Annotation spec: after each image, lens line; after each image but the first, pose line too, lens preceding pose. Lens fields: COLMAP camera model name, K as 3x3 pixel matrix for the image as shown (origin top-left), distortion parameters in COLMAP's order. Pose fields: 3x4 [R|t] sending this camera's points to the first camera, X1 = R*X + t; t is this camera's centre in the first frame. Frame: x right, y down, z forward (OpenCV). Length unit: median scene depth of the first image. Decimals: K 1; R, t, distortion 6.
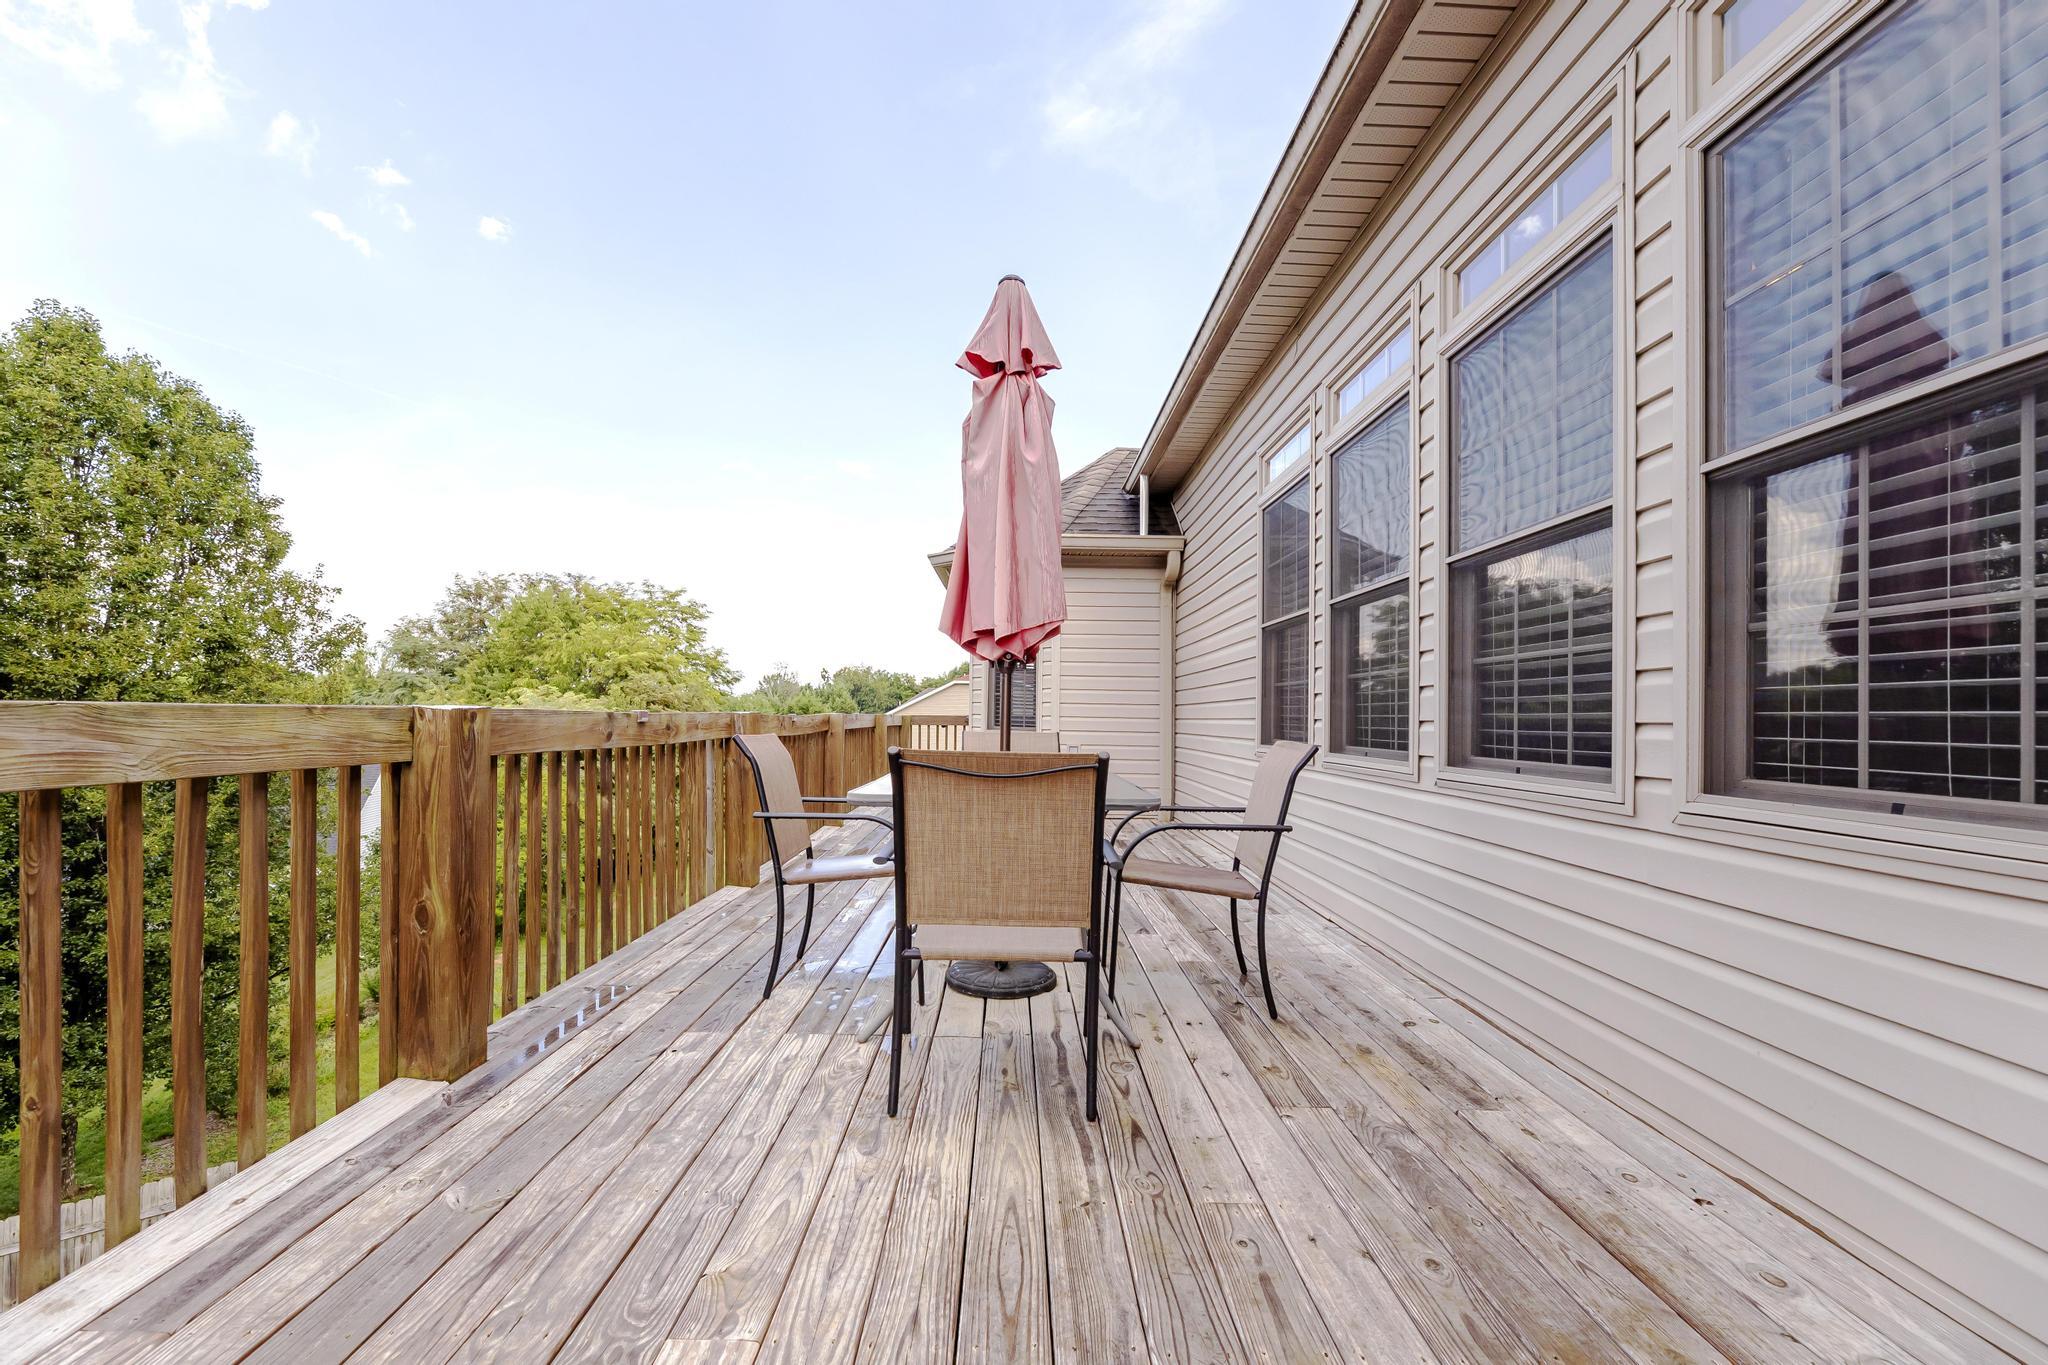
lens RADIAL K [[830.0, 0, 1015.1], [0, 830.0, 694.1], [0, 0, 1]] dist [0.000620, -0.000171]
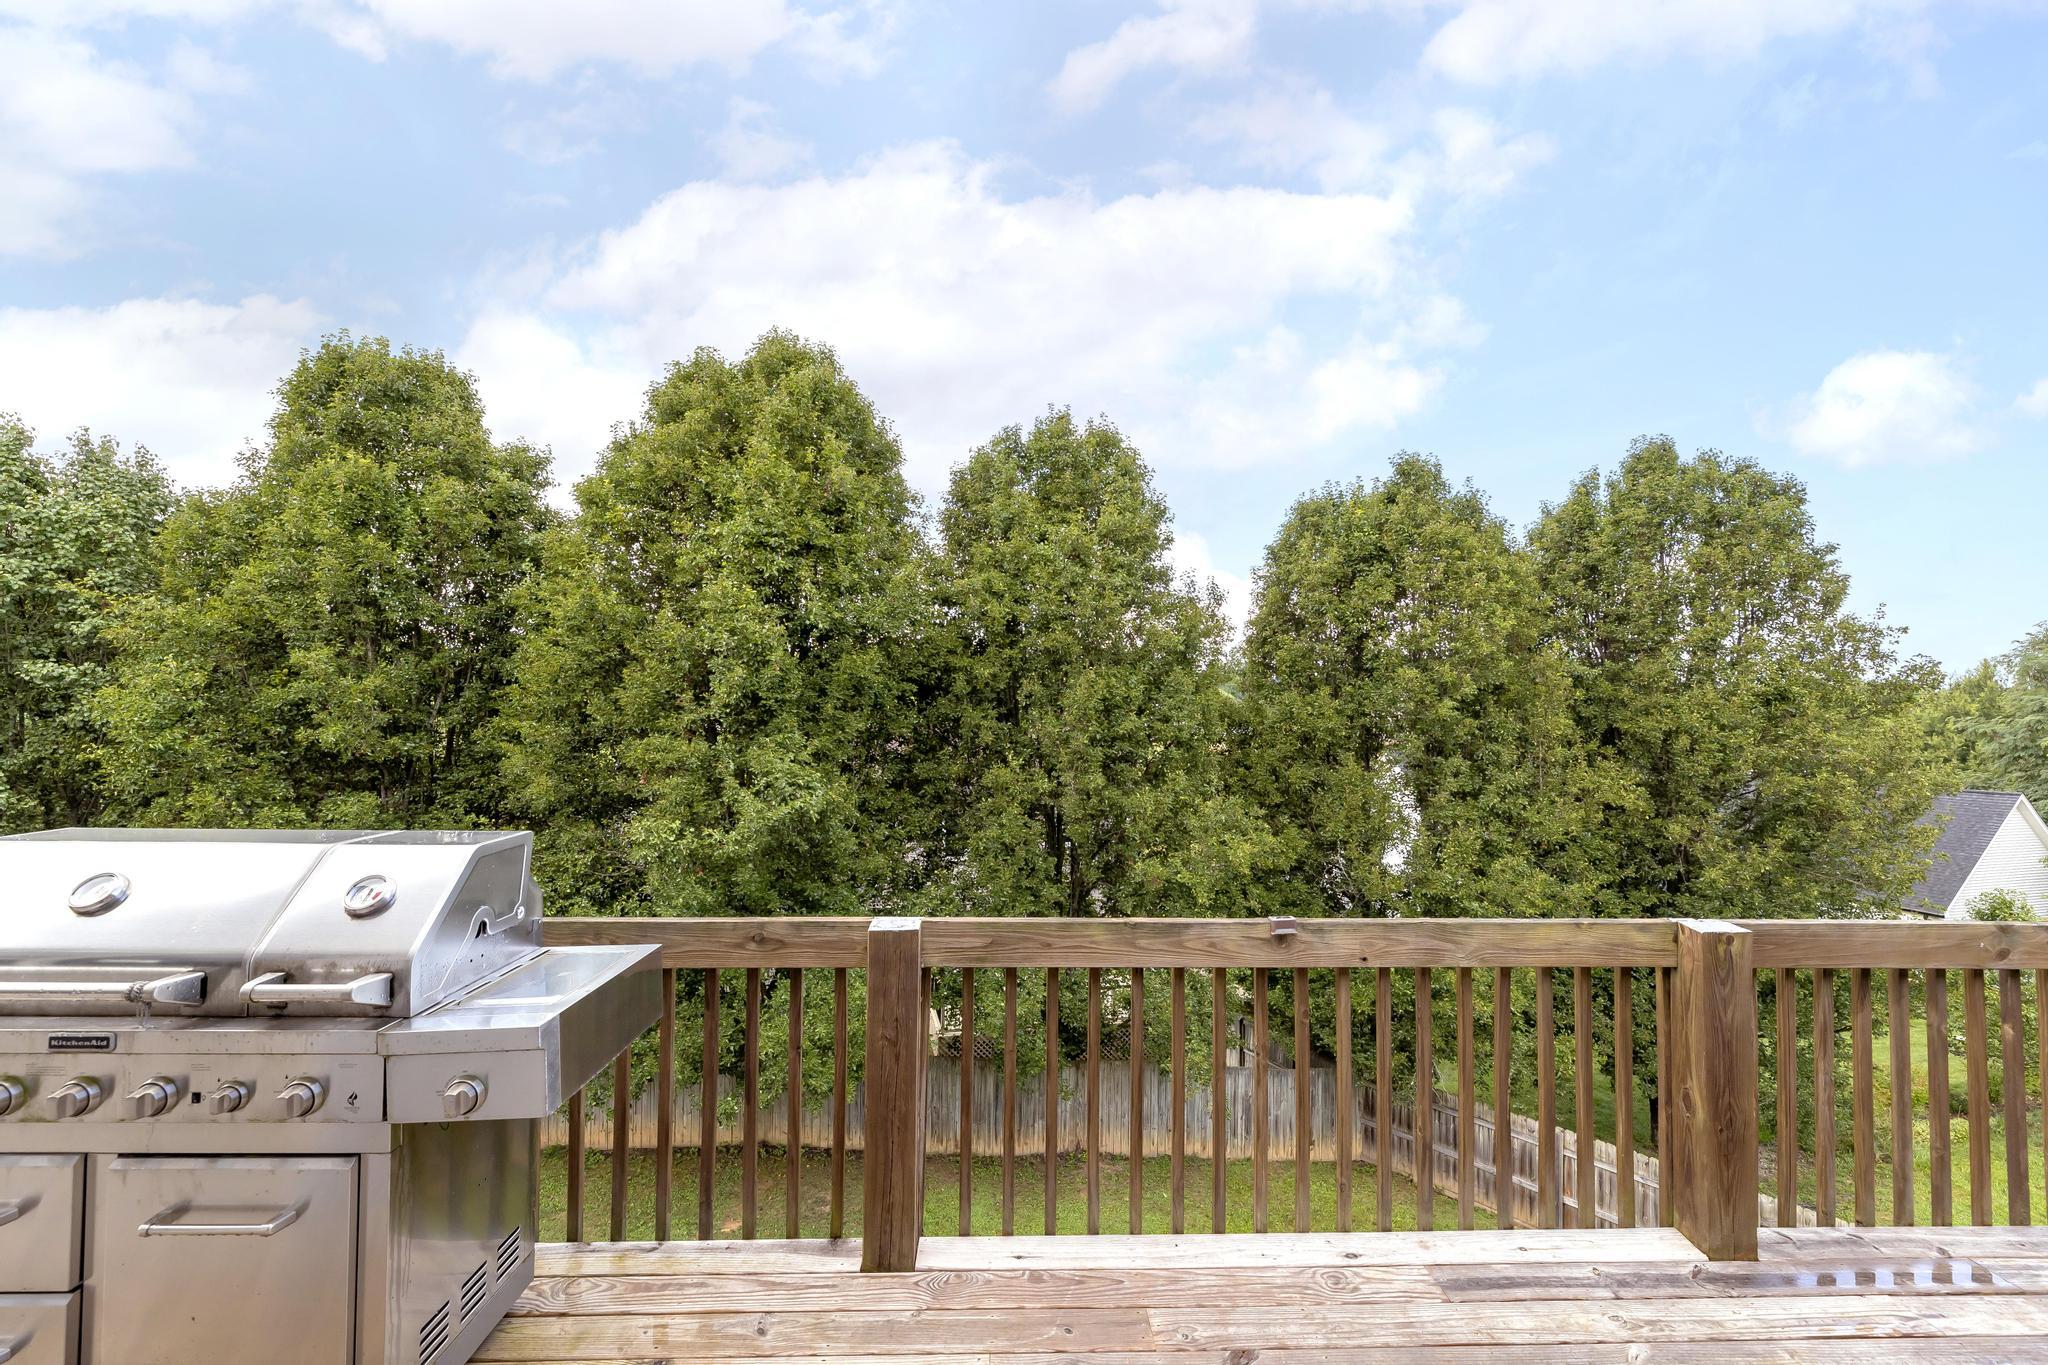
lens RADIAL K [[830.0, 0, 1040.6], [0, 830.0, 702.6], [0, 0, 1]] dist [0.000620, -0.000171]
pose [[0.057589, -0.018935, -0.998161, 0.276229], [-0.001790, 0.999817, -0.019070, -0.179586], [0.998339, 0.002884, 0.057544, 0.006979]]
